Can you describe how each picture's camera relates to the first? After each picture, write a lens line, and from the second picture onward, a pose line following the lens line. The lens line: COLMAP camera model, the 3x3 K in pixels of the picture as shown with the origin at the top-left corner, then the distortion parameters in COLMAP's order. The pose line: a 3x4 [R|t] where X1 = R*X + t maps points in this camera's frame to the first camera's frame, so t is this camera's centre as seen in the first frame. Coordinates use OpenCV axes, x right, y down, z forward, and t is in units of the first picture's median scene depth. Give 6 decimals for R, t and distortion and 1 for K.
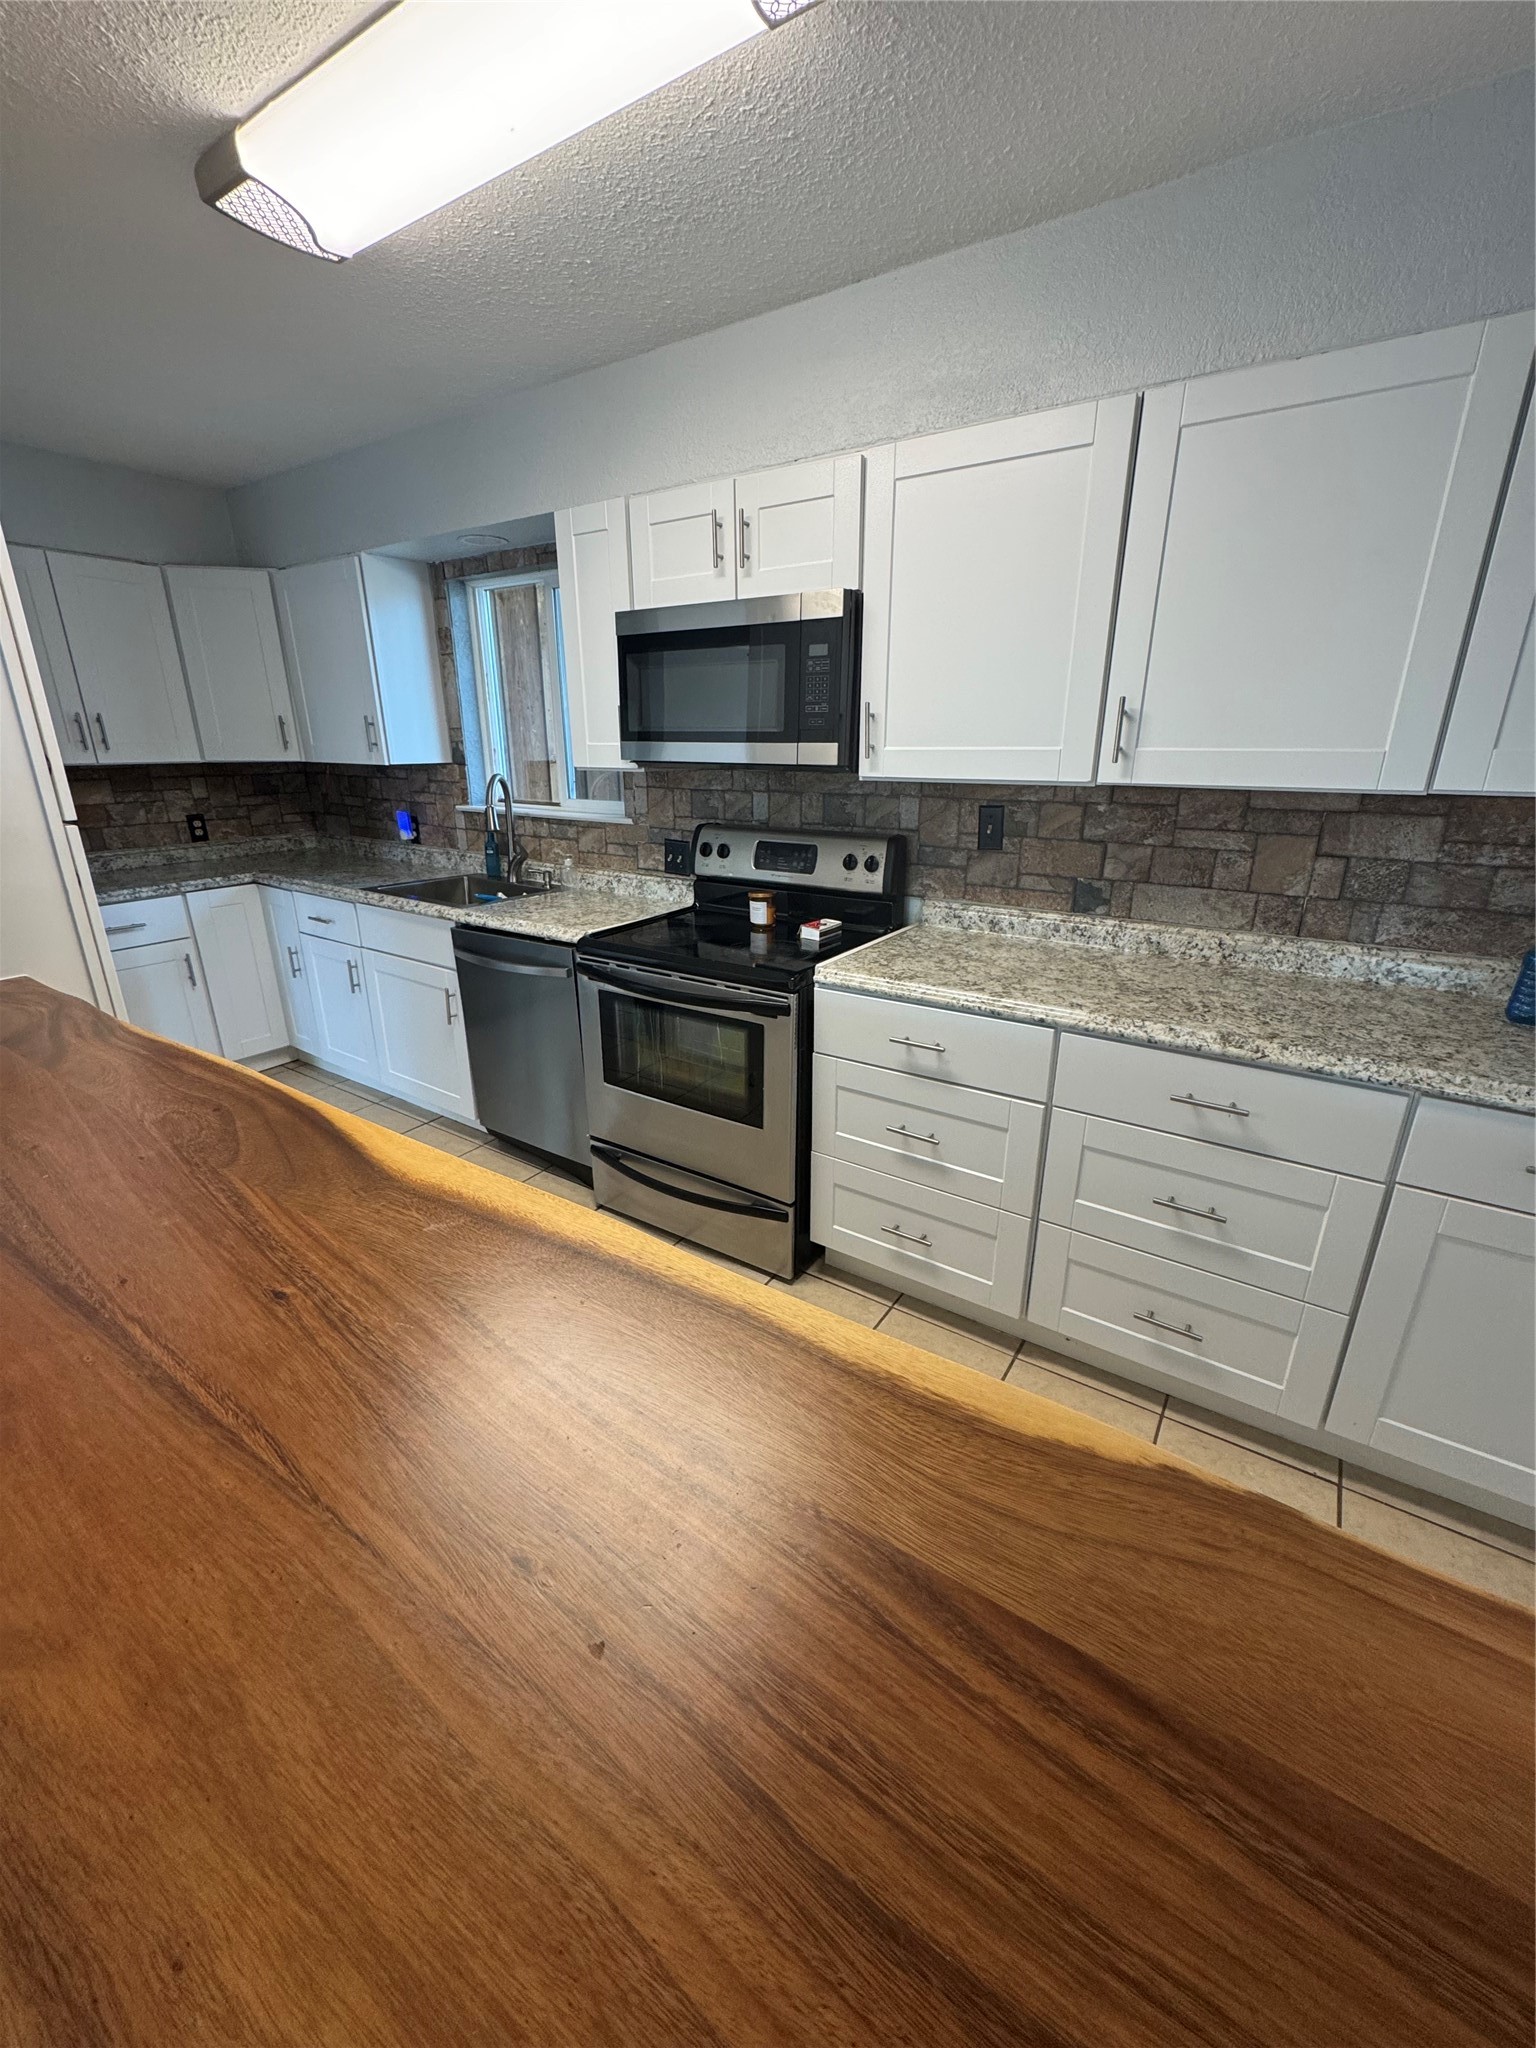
lens RADIAL K [[816.7, 0, 774.1], [0, 816.7, 1022.0], [0, 0, 1]] dist [-0.003236, 0.000547]
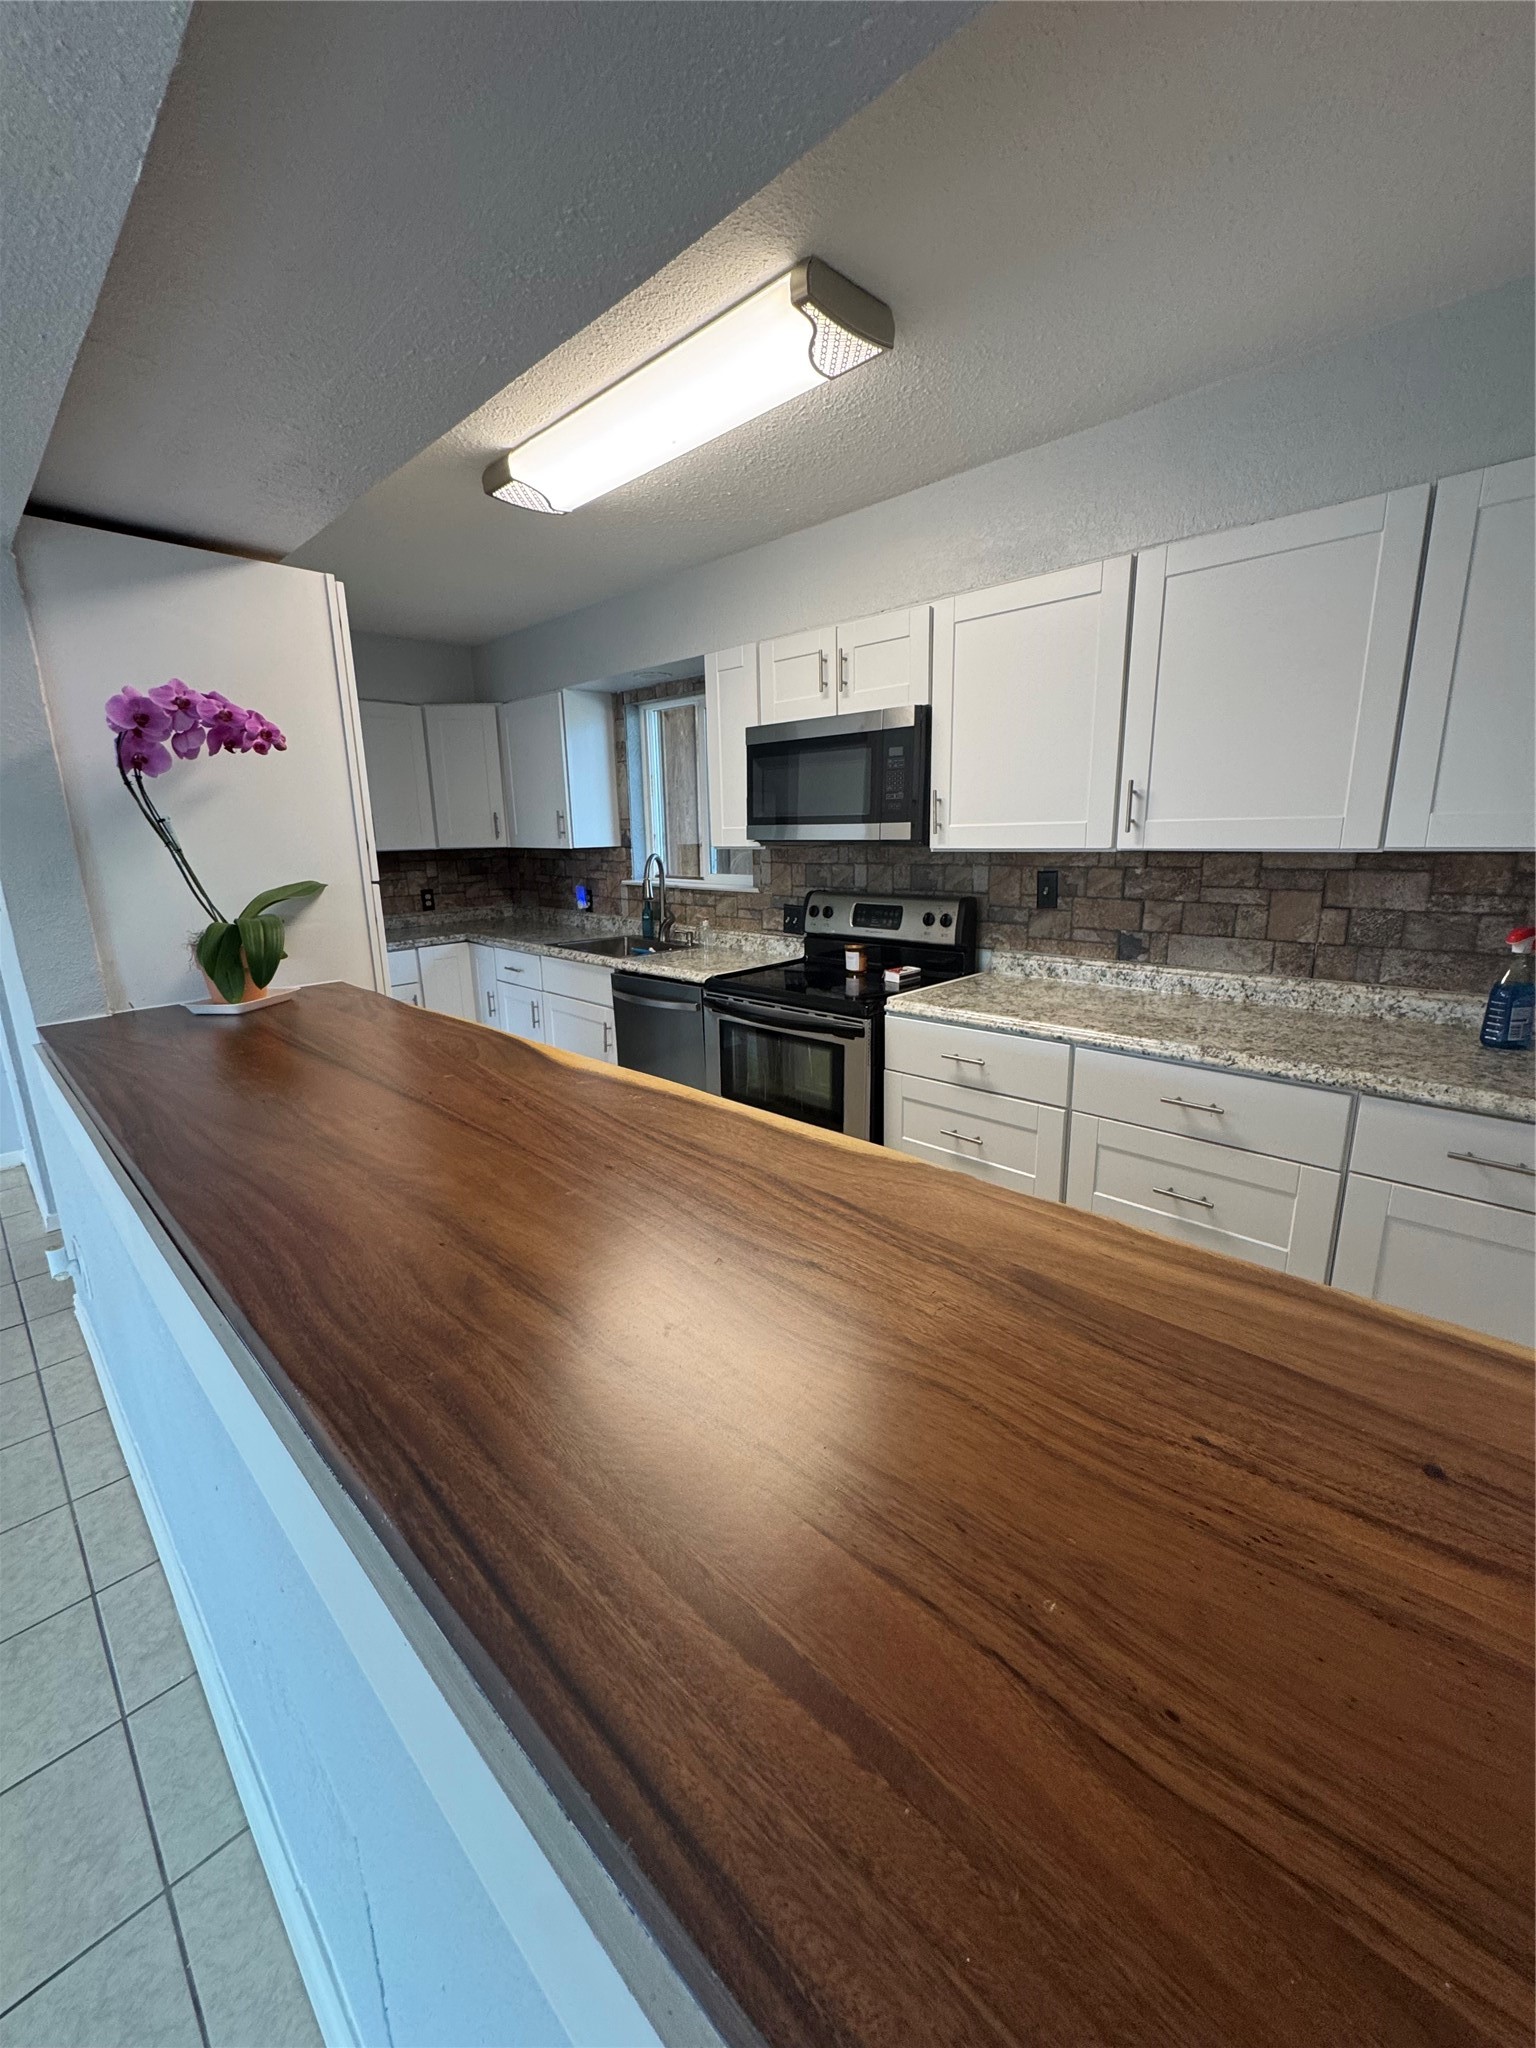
lens RADIAL K [[816.7, 0, 774.3], [0, 816.7, 1022.7], [0, 0, 1]] dist [-0.003236, 0.000547]
pose [[0.982942, 0.022919, -0.182481, 0.110970], [-0.040664, 0.994732, -0.094103, 0.092699], [0.179363, 0.099918, 0.978696, -0.238490]]
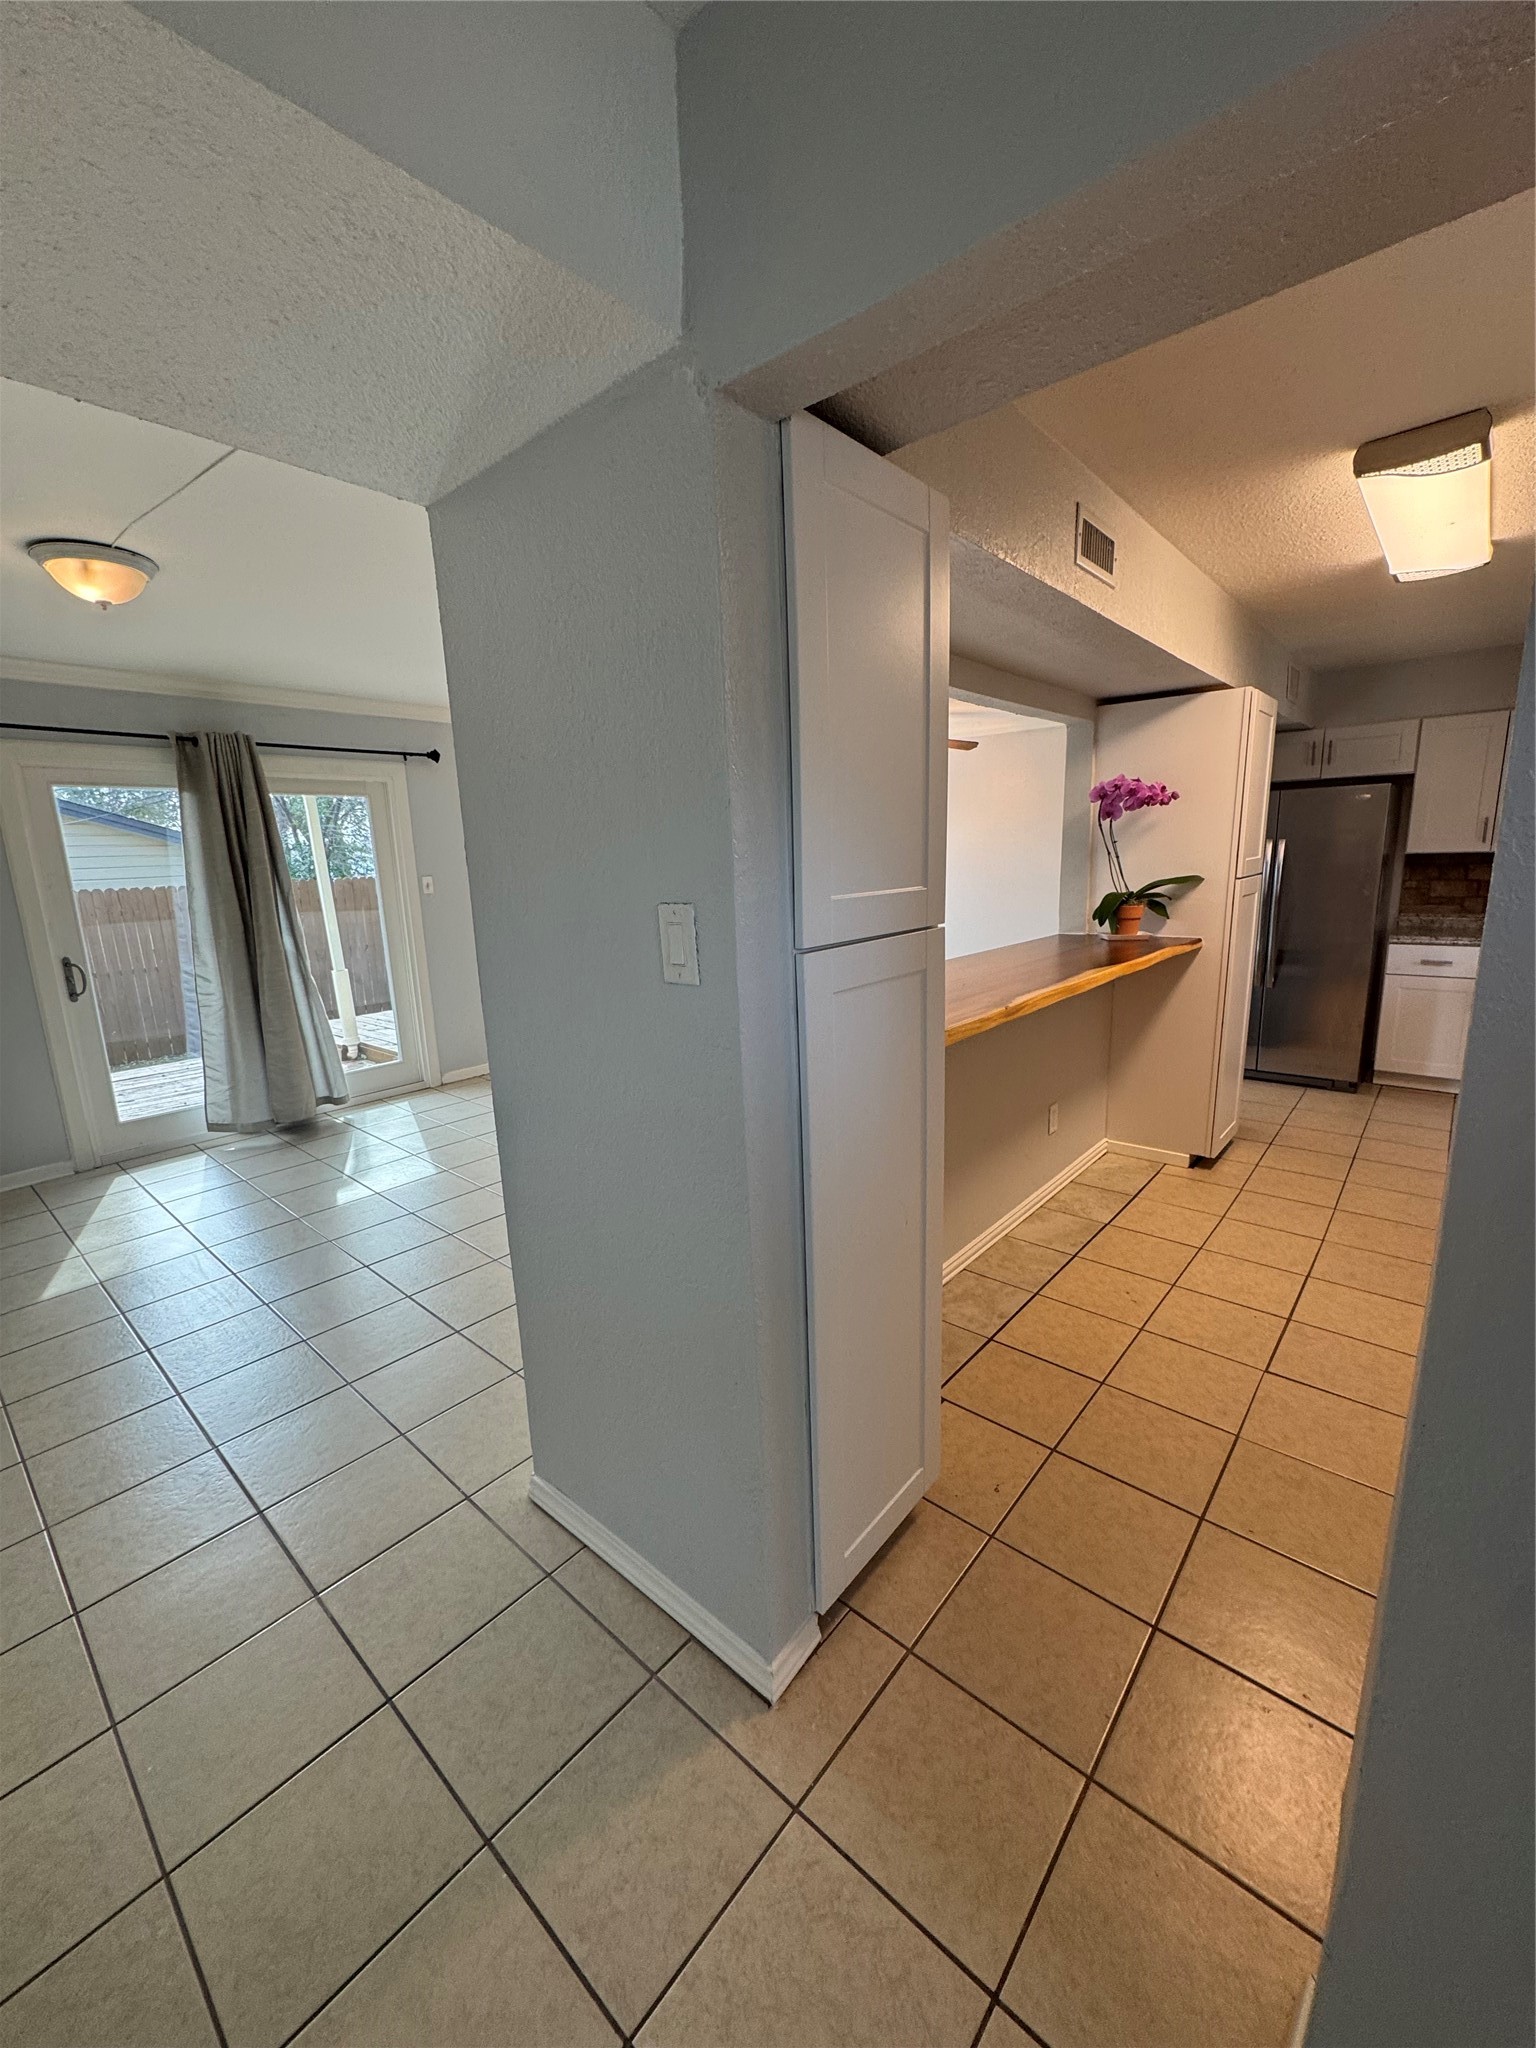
lens RADIAL K [[816.7, 0, 767.0], [0, 816.7, 1021.9], [0, 0, 1]] dist [-0.003236, 0.000547]
pose [[-0.133530, 0.204840, -0.969644, 1.204575], [-0.295615, 0.925633, 0.236252, -0.011505], [0.945929, 0.318188, -0.063046, -0.001925]]
